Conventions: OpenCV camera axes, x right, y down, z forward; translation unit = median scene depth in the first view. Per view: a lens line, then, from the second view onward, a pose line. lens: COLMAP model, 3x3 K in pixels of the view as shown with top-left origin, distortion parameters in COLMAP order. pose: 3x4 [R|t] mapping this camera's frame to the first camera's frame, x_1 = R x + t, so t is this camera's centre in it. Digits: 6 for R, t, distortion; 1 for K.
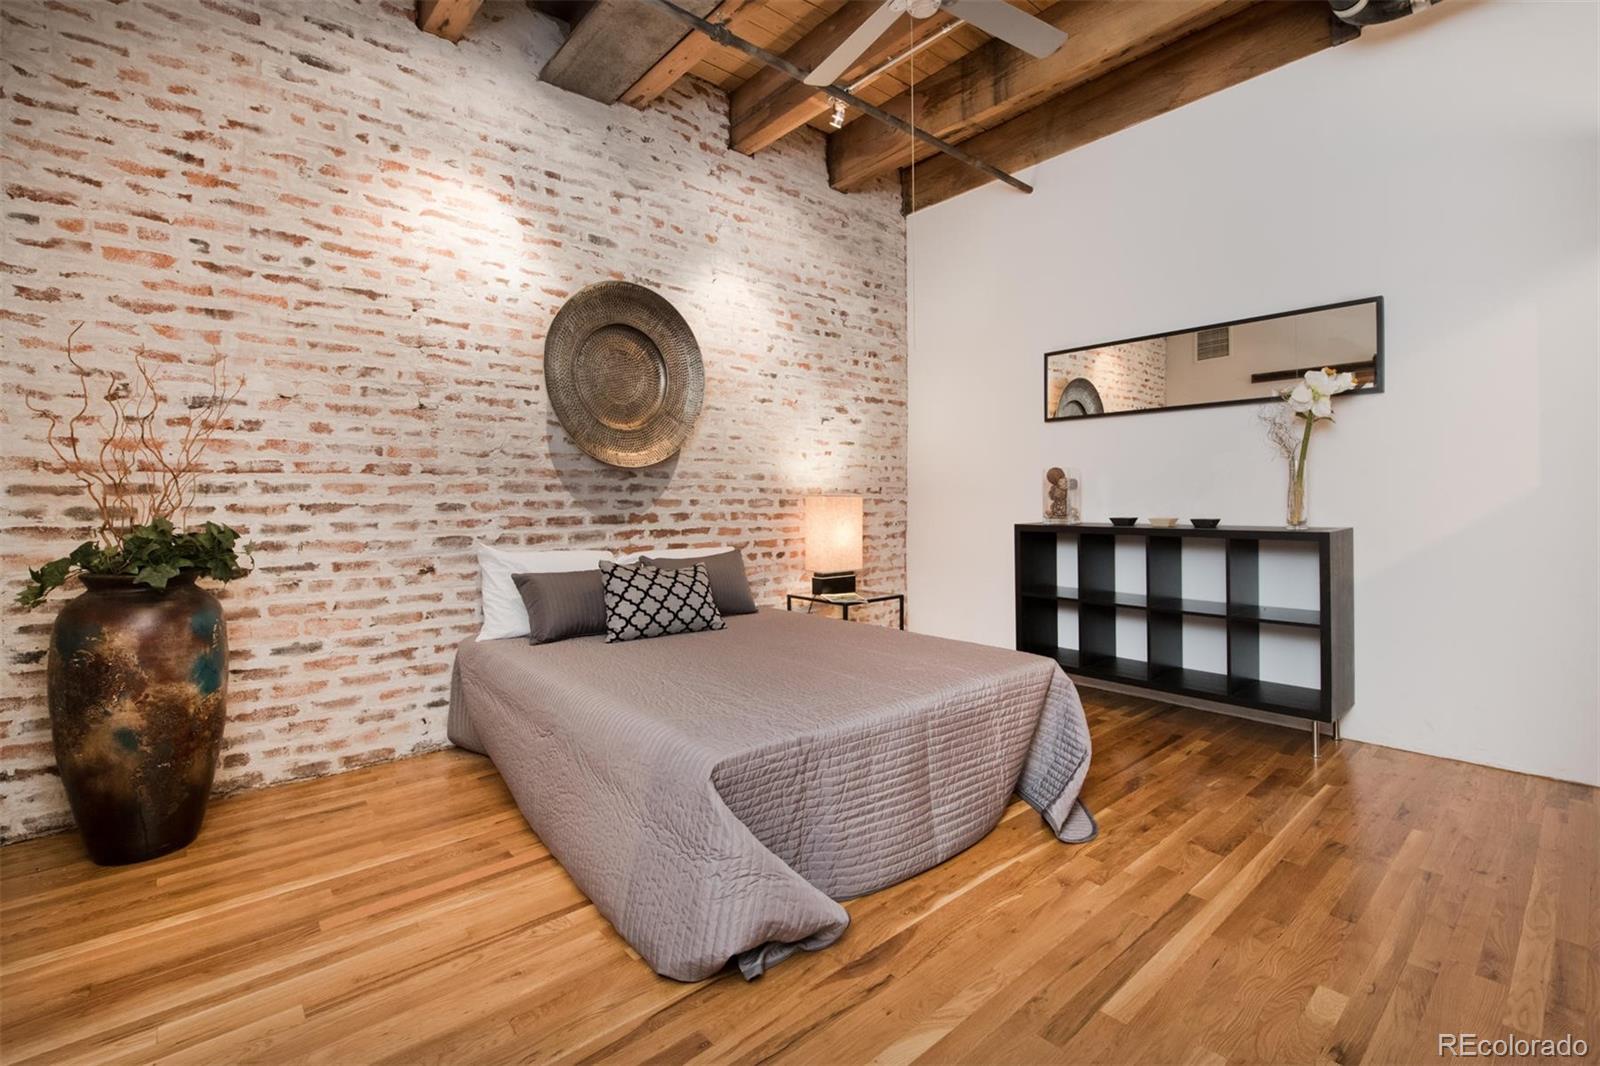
lens RADIAL K [[726.5, 0, 794.1], [0, 726.5, 503.8], [0, 0, 1]] dist [-0.001053, -0.001290]
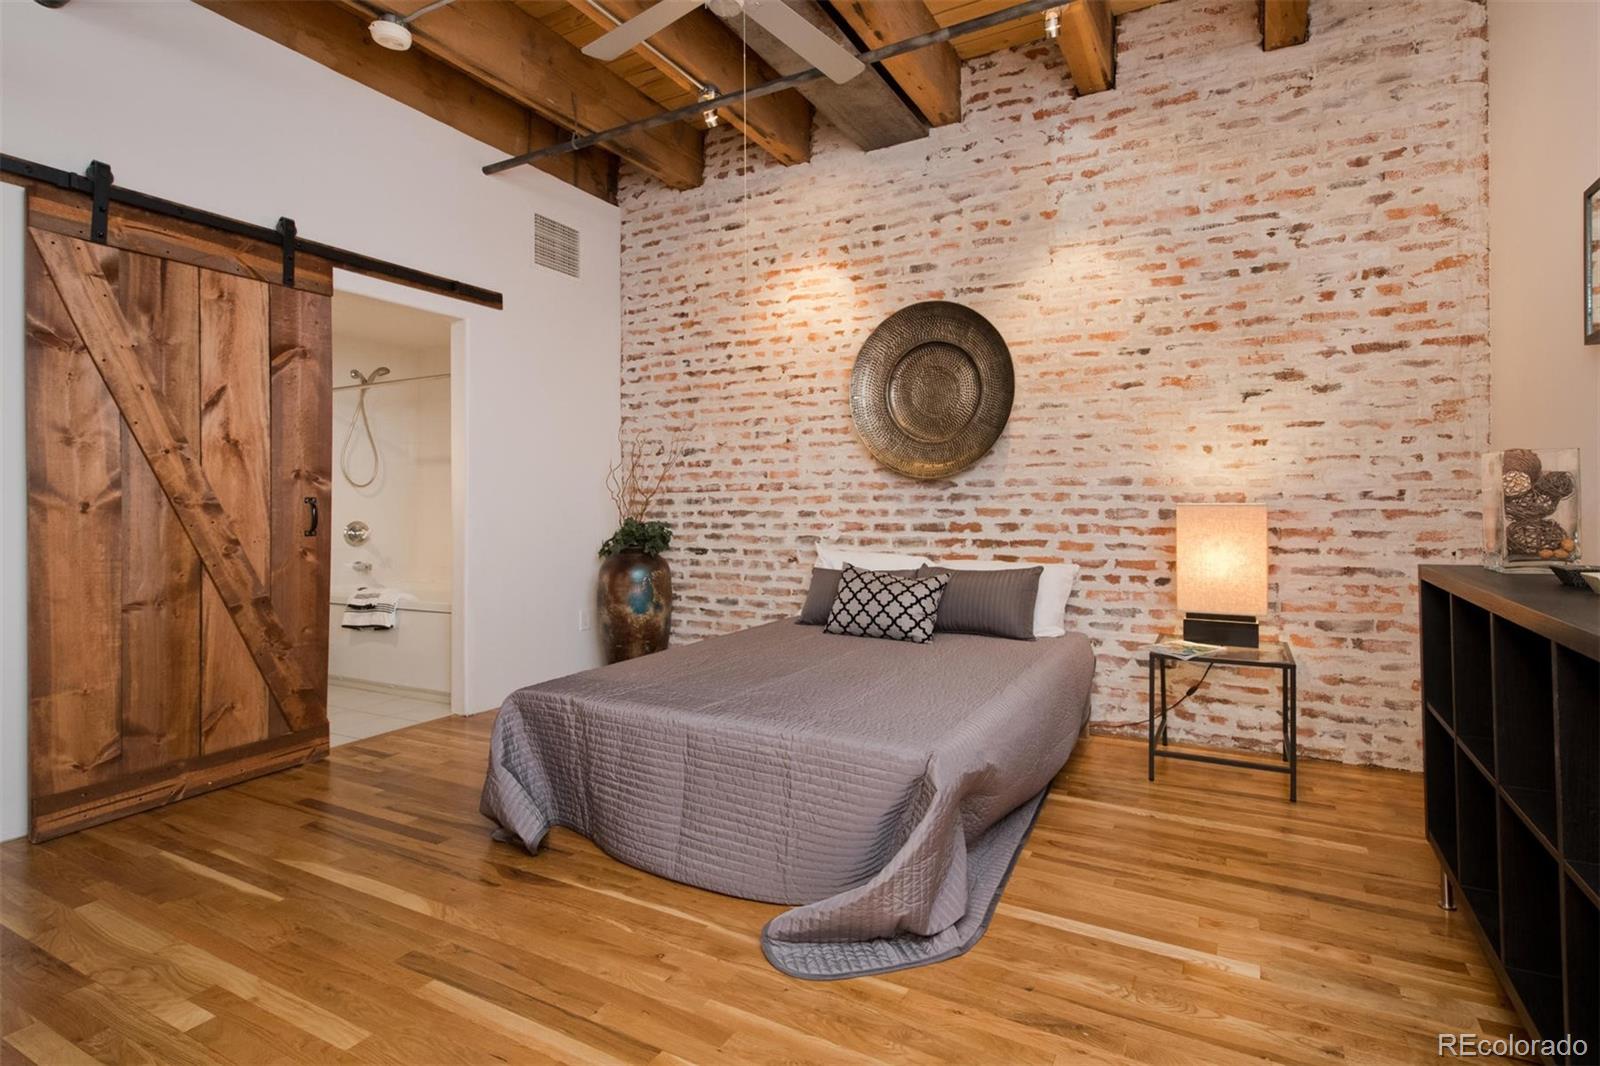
lens RADIAL K [[774.3, 0, 881.3], [0, 774.3, 503.7], [0, 0, 1]] dist [0.016555, -0.002020]
pose [[0.380192, 0.005656, -0.924890, 0.849524], [-0.003259, 0.999983, 0.004775, -0.020145], [0.924902, 0.001198, 0.380204, 0.558359]]
